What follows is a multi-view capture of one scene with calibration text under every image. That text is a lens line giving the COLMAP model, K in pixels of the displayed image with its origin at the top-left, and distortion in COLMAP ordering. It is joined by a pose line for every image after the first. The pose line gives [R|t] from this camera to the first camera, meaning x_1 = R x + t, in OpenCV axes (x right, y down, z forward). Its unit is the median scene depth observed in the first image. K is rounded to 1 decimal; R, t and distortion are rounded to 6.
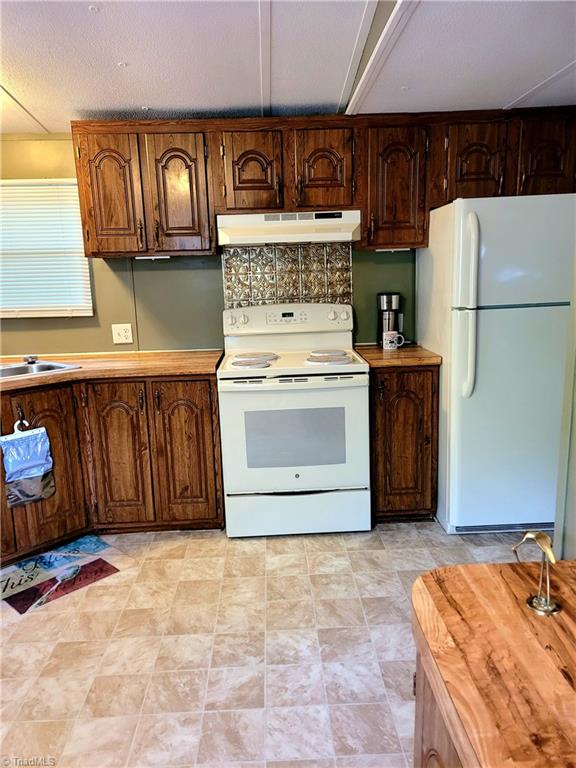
lens RADIAL K [[579.6, 0, 285.3], [0, 579.6, 389.4], [0, 0, 1]] dist [0.078636, -0.057240]
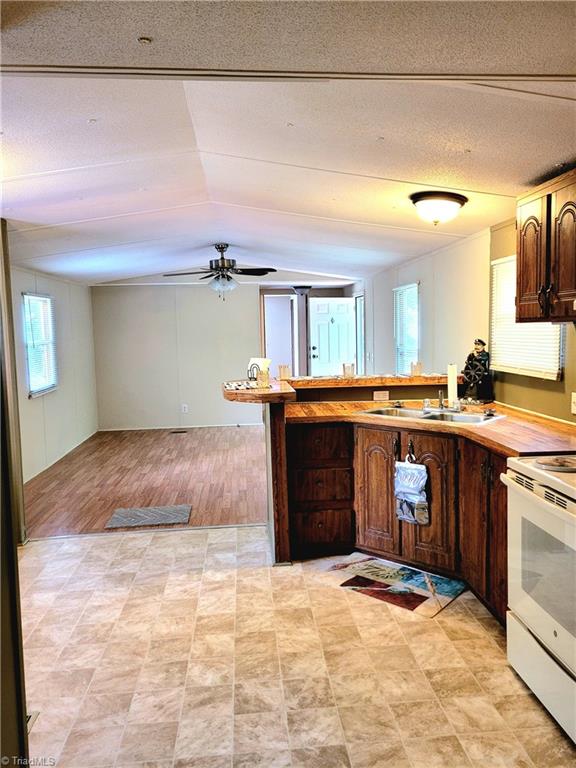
lens RADIAL K [[579.6, 0, 288.9], [0, 579.6, 374.2], [0, 0, 1]] dist [0.078636, -0.057240]
pose [[0.047489, 0.105638, -0.993270, 0.713204], [-0.182273, 0.978612, 0.095364, -0.174918], [0.982101, 0.176517, 0.065728, 0.601871]]
